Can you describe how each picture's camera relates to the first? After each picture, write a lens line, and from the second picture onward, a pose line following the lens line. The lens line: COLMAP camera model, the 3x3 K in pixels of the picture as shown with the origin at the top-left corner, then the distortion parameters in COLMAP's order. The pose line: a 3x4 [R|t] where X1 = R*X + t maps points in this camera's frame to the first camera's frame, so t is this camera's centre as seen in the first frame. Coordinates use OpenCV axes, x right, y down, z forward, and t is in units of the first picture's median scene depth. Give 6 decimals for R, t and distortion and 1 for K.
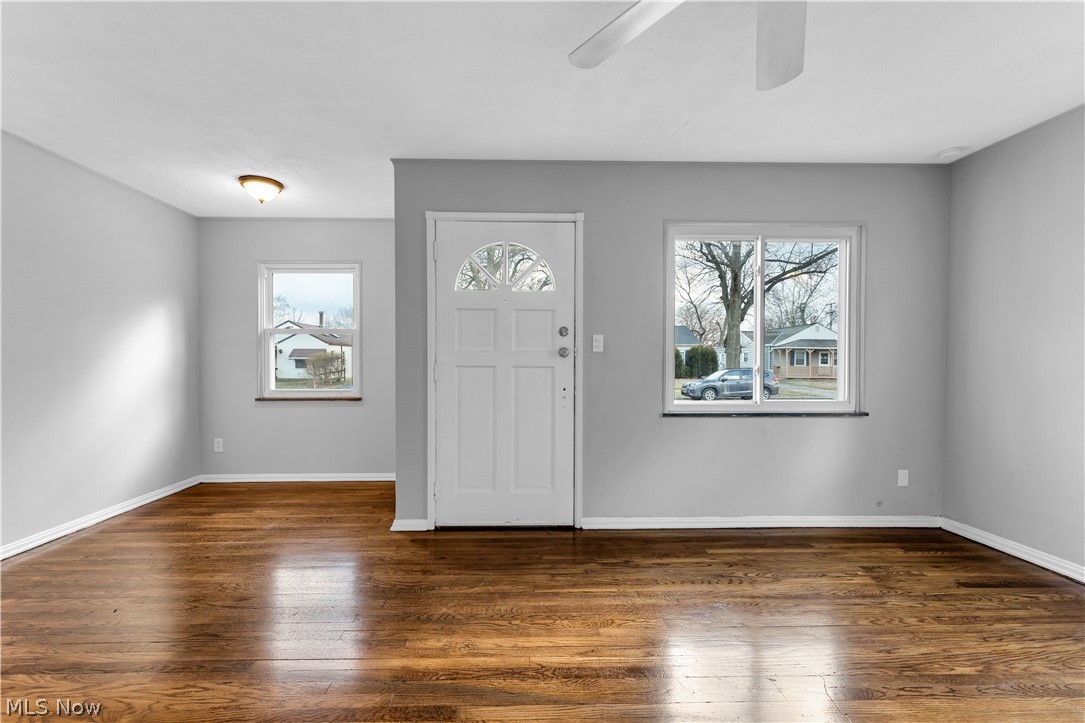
lens RADIAL K [[442.3, 0, 521.8], [0, 442.3, 366.0], [0, 0, 1]] dist [0.000089, 0.000033]
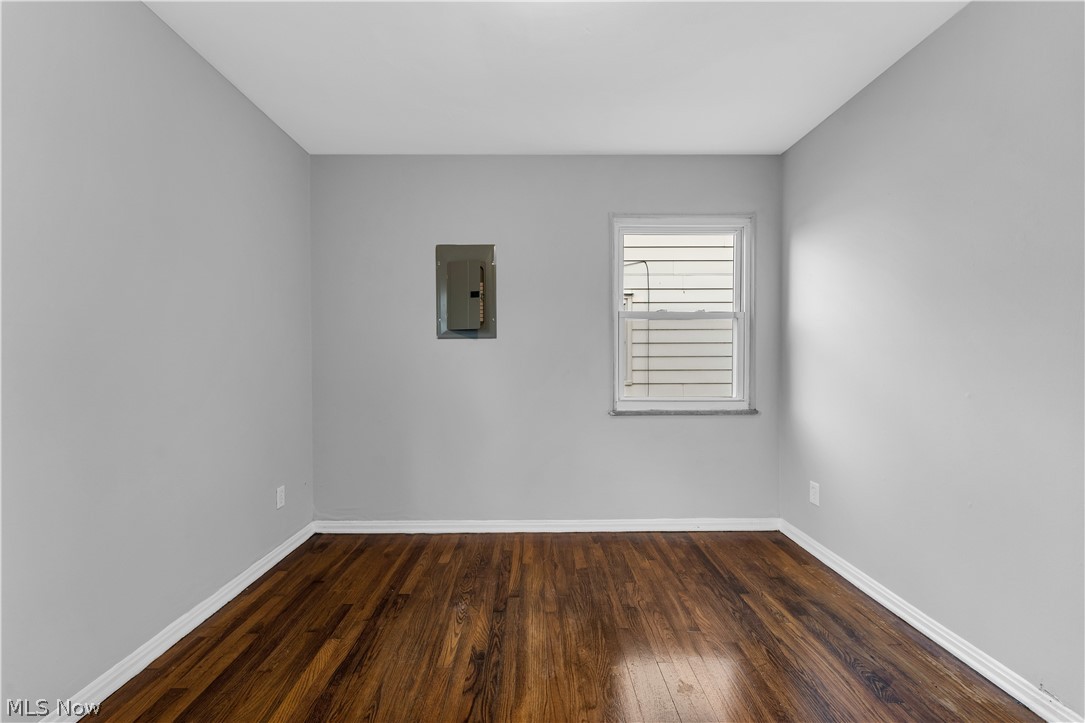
lens RADIAL K [[451.4, 0, 540.5], [0, 451.4, 357.6], [0, 0, 1]] dist [-0.000375, -0.000094]
pose [[0.999909, -0.006000, -0.012115, 0.316802], [0.005829, 0.999884, -0.014100, 0.000135], [0.012198, 0.014028, 0.999827, 0.005947]]
